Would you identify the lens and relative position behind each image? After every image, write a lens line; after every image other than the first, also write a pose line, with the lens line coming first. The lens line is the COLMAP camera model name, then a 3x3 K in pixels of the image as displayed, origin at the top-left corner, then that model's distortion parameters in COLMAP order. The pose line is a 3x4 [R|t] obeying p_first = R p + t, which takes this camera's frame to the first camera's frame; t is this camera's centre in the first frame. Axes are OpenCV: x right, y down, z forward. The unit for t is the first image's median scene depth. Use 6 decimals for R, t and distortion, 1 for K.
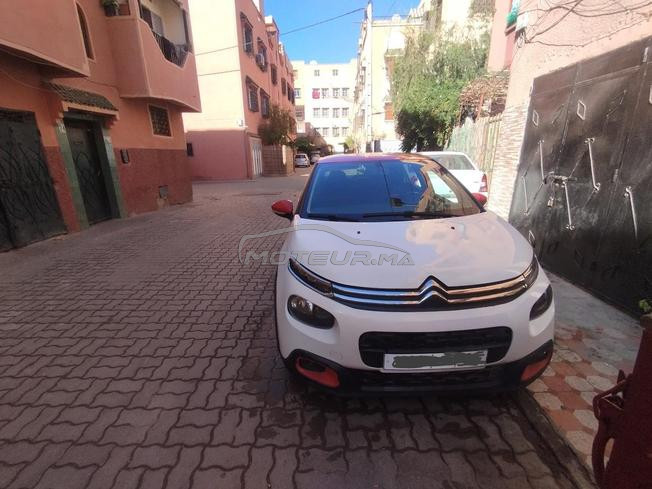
lens RADIAL K [[306.2, 0, 326.0], [0, 306.2, 244.5], [0, 0, 1]] dist [0.019424, -0.000126]
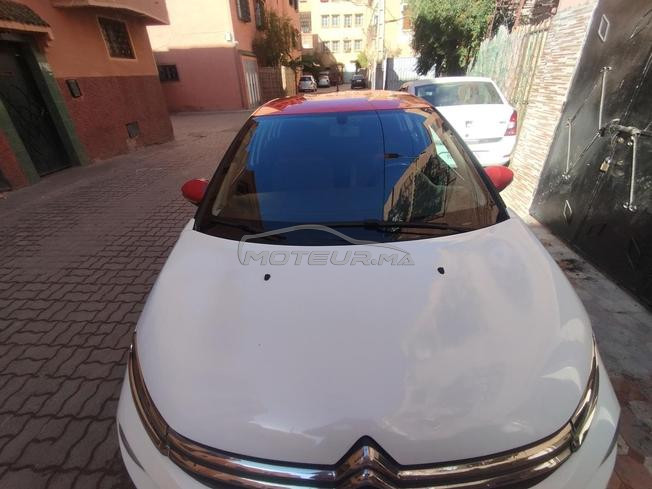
lens RADIAL K [[311.6, 0, 328.5], [0, 311.6, 249.3], [0, 0, 1]] dist [0.031161, -0.017111]
pose [[0.999604, -0.001220, -0.028117, 0.042586], [0.007364, 0.975590, 0.219478, -0.038016], [0.027163, -0.219598, 0.975212, 0.085518]]
